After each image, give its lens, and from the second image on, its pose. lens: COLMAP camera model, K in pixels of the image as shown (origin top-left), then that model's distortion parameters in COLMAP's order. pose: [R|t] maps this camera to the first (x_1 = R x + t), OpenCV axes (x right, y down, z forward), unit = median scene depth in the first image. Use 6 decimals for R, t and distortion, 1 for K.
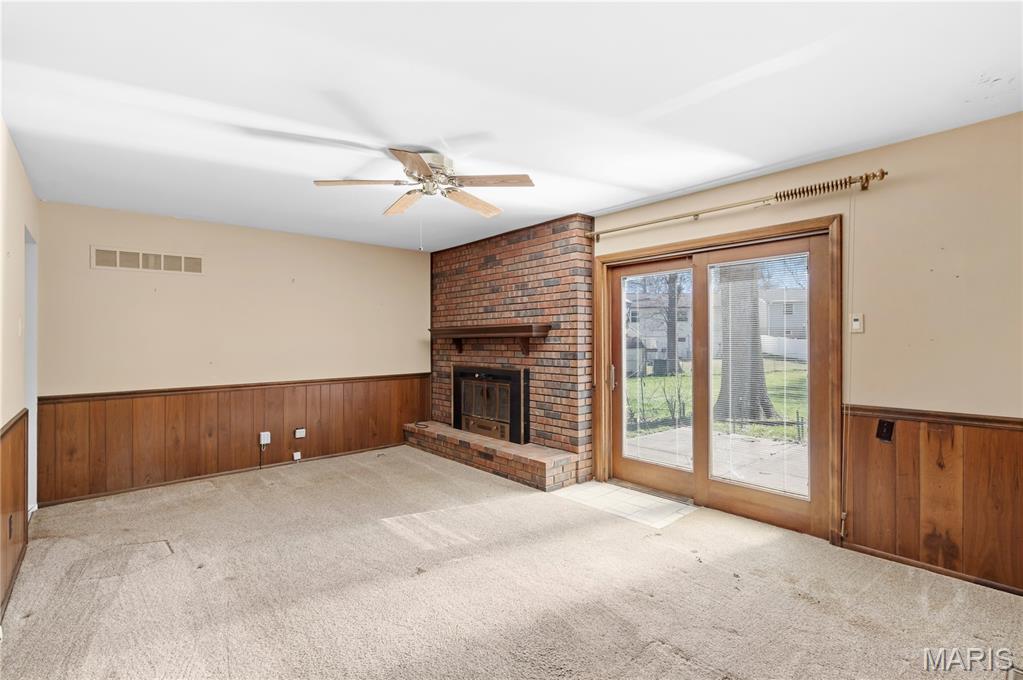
lens RADIAL K [[475.5, 0, 513.3], [0, 475.5, 335.1], [0, 0, 1]] dist [0.000642, -0.001126]
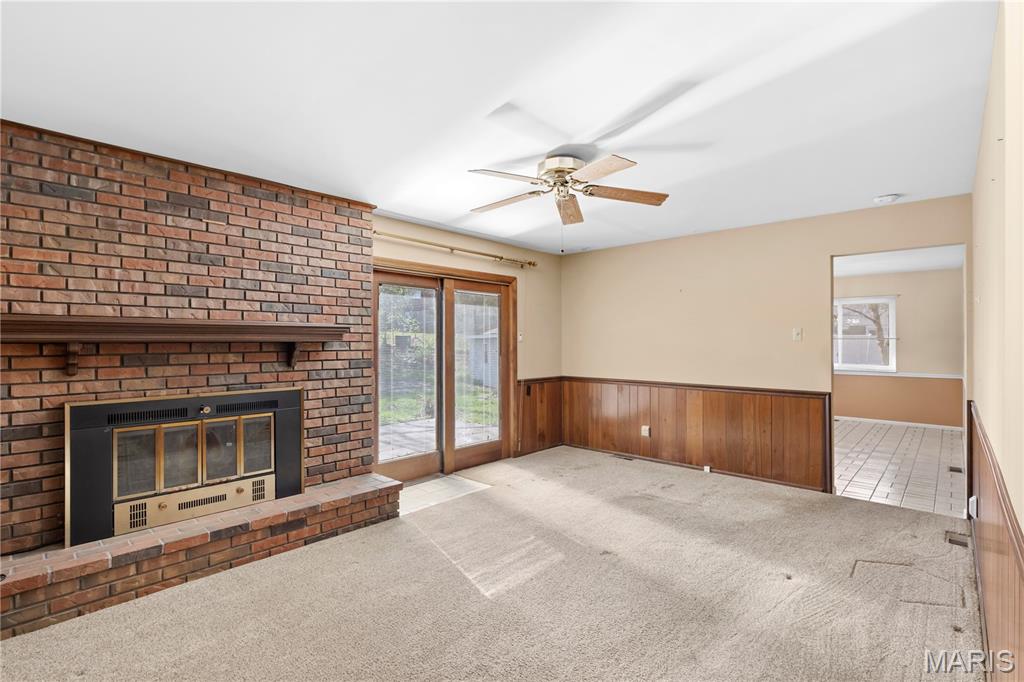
lens RADIAL K [[475.9, 0, 521.4], [0, 475.9, 342.4], [0, 0, 1]] dist [0.000642, -0.001126]
pose [[-0.117866, 0.009244, 0.992986, -0.763942], [-0.006132, 0.999931, -0.010037, 0.010454], [-0.993011, -0.007272, -0.117801, 0.794418]]
